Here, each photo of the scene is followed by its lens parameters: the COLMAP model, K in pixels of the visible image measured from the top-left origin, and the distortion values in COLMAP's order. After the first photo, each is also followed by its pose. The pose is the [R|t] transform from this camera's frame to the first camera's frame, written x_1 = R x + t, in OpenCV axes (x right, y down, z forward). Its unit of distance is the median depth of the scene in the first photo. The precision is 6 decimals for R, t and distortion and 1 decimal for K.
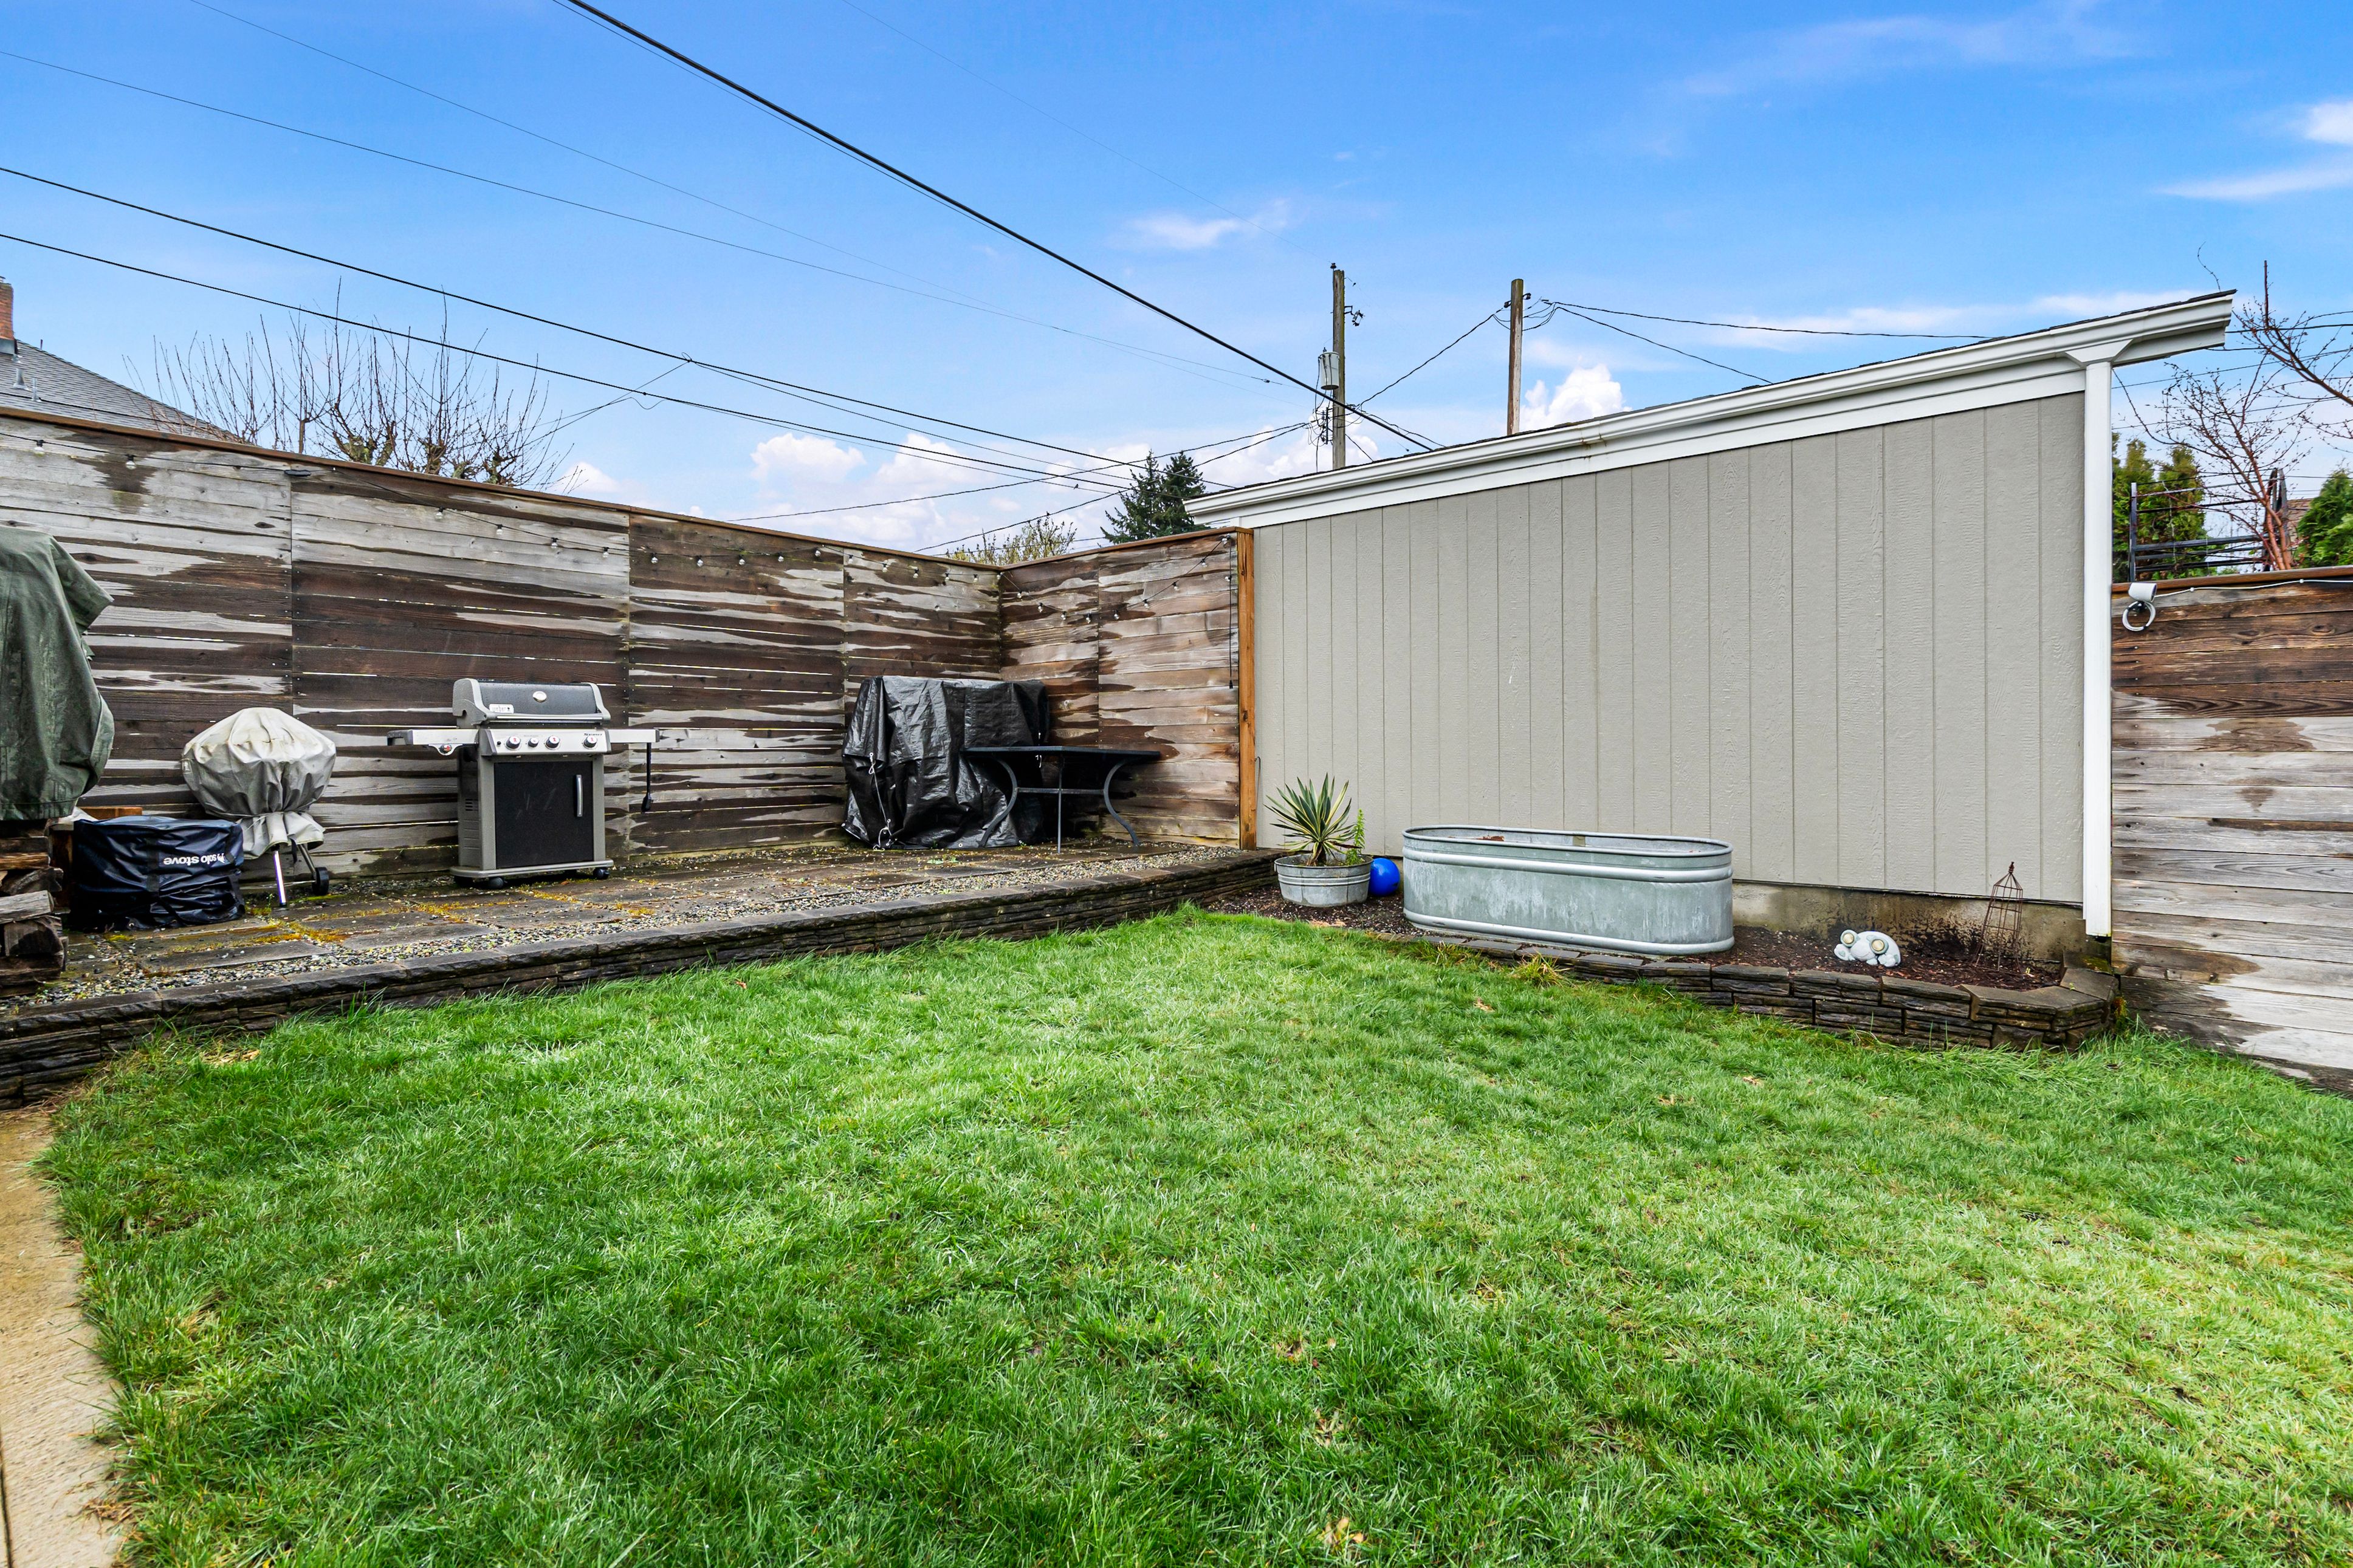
lens RADIAL K [[1073.8, 0, 1183.4], [0, 1073.8, 760.4], [0, 0, 1]] dist [-0.000612, -0.000091]
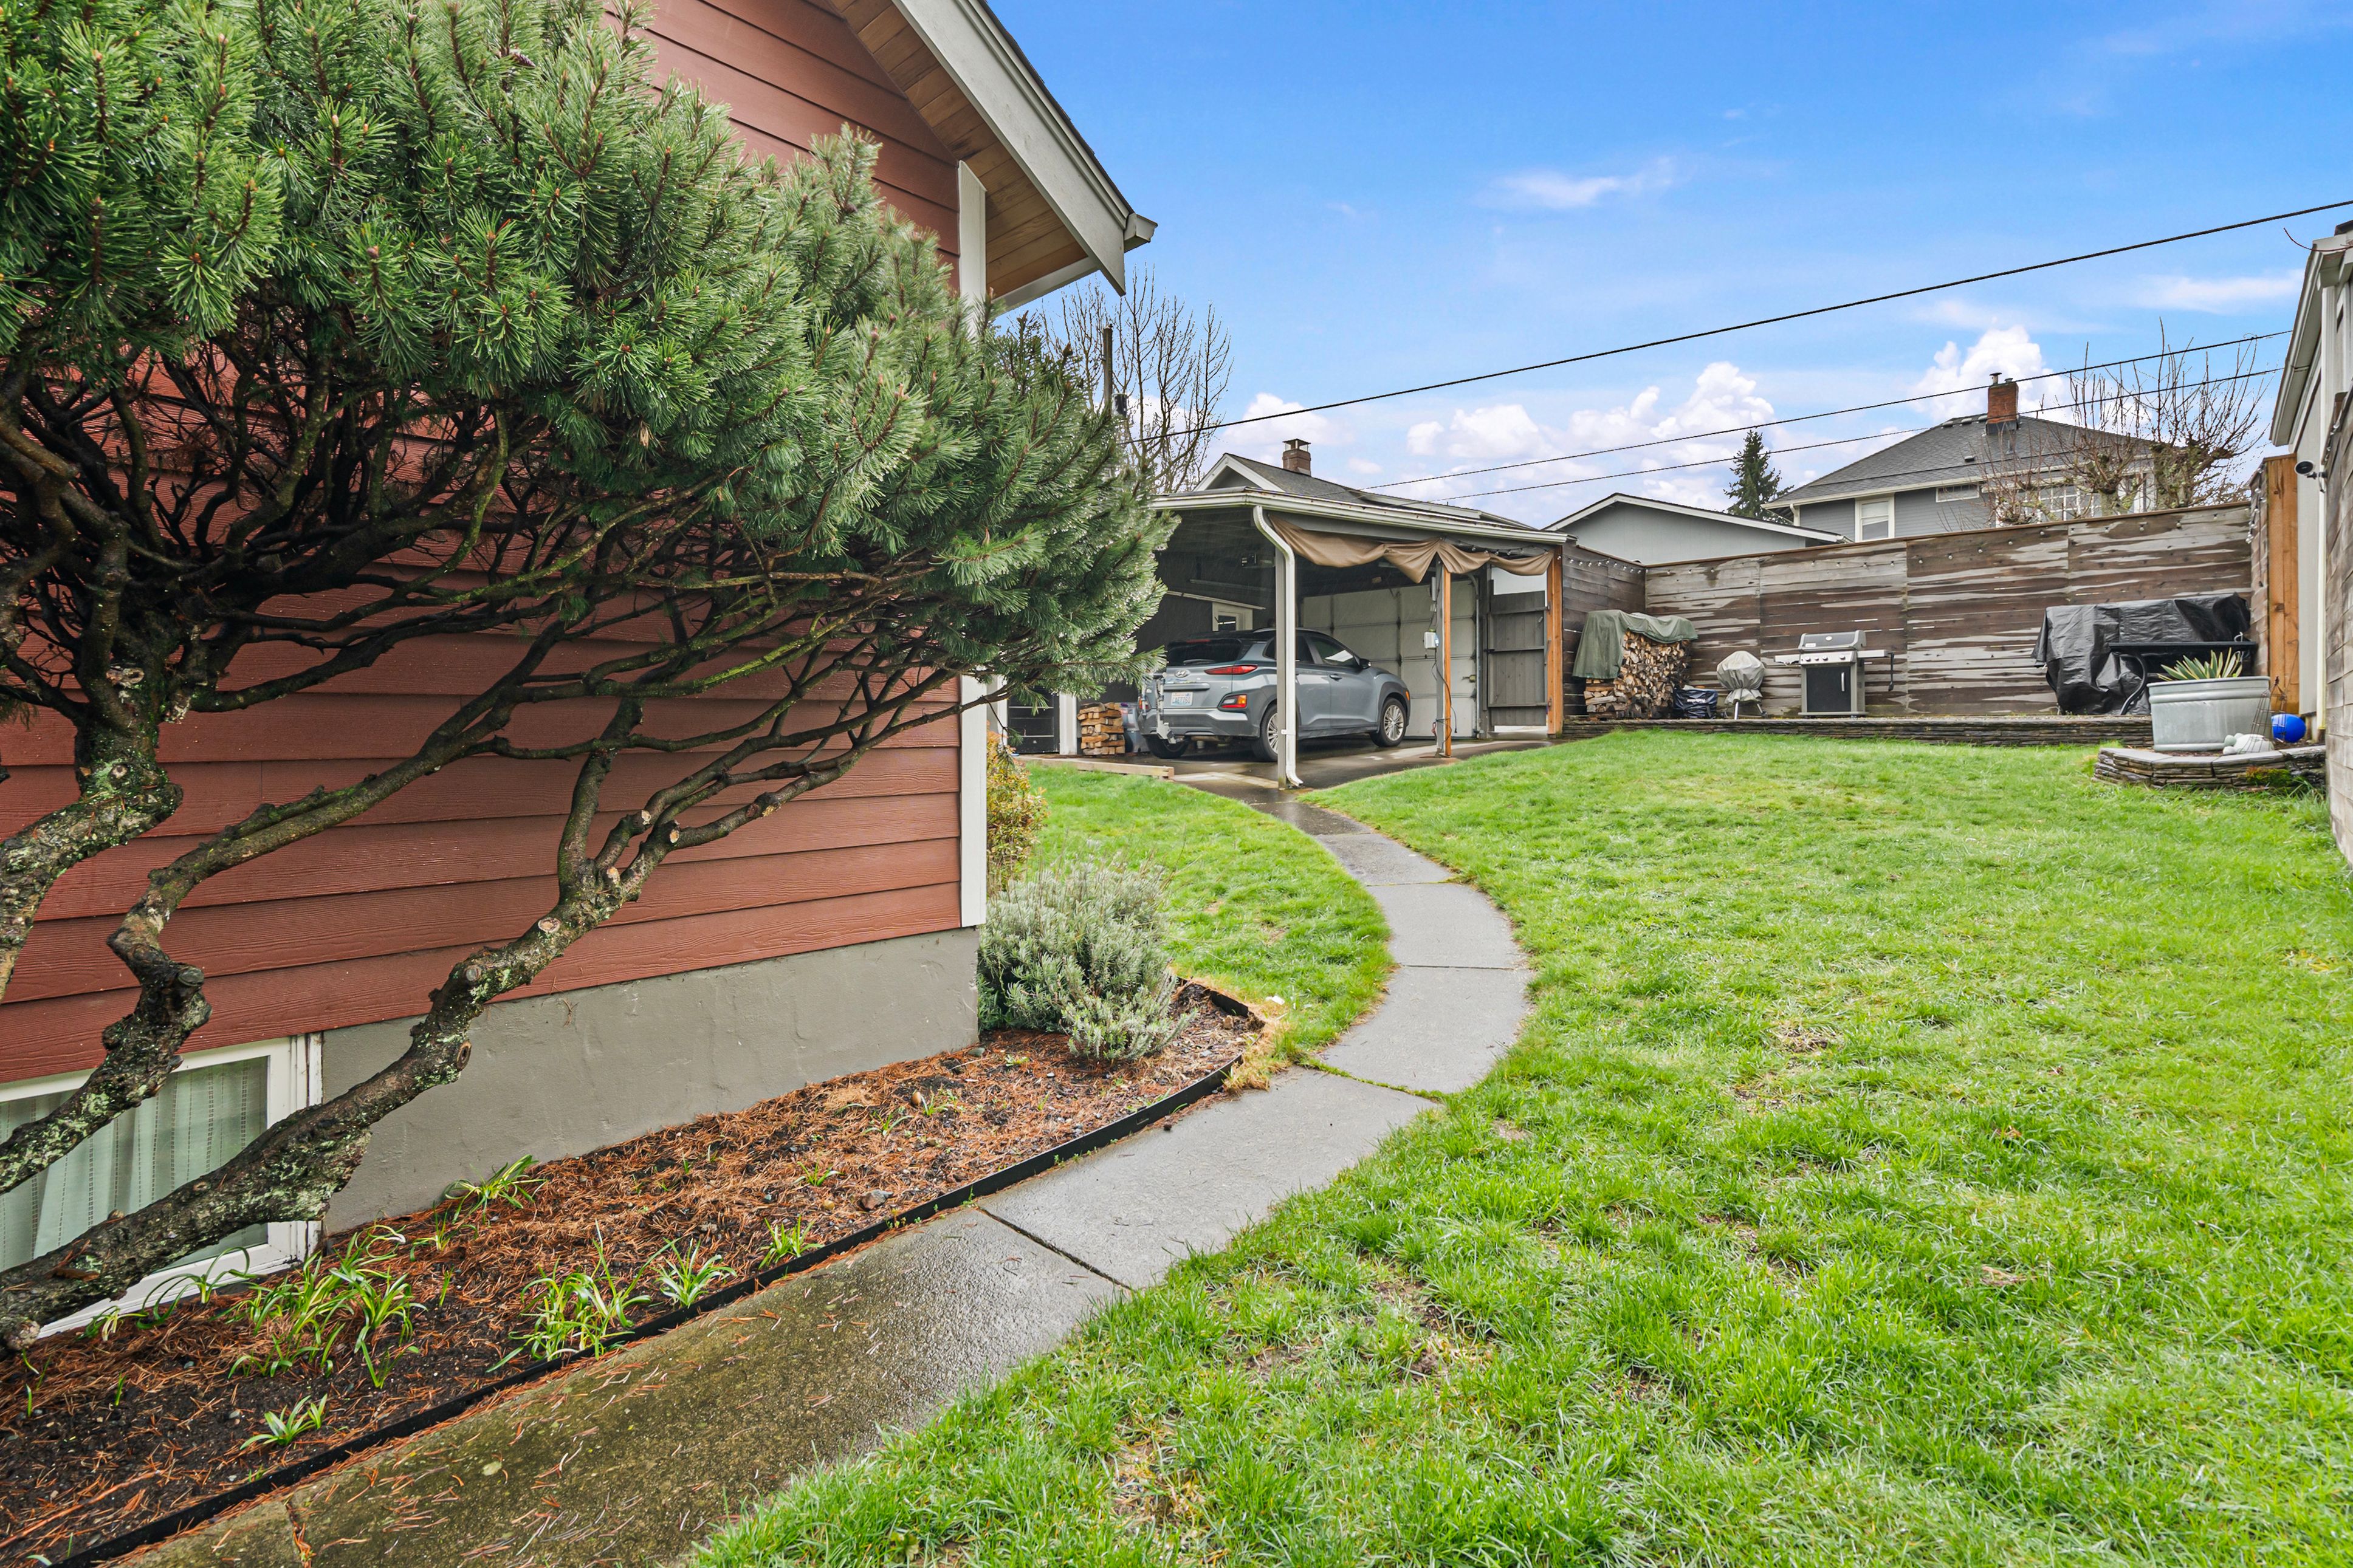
lens RADIAL K [[1073.8, 0, 1183.4], [0, 1073.8, 760.4], [0, 0, 1]] dist [-0.000612, -0.000091]
pose [[-0.037524, 0.031758, -0.998791, 1.447744], [-0.006510, 0.999466, 0.032024, 0.112388], [0.999275, 0.007704, -0.037297, -0.235950]]
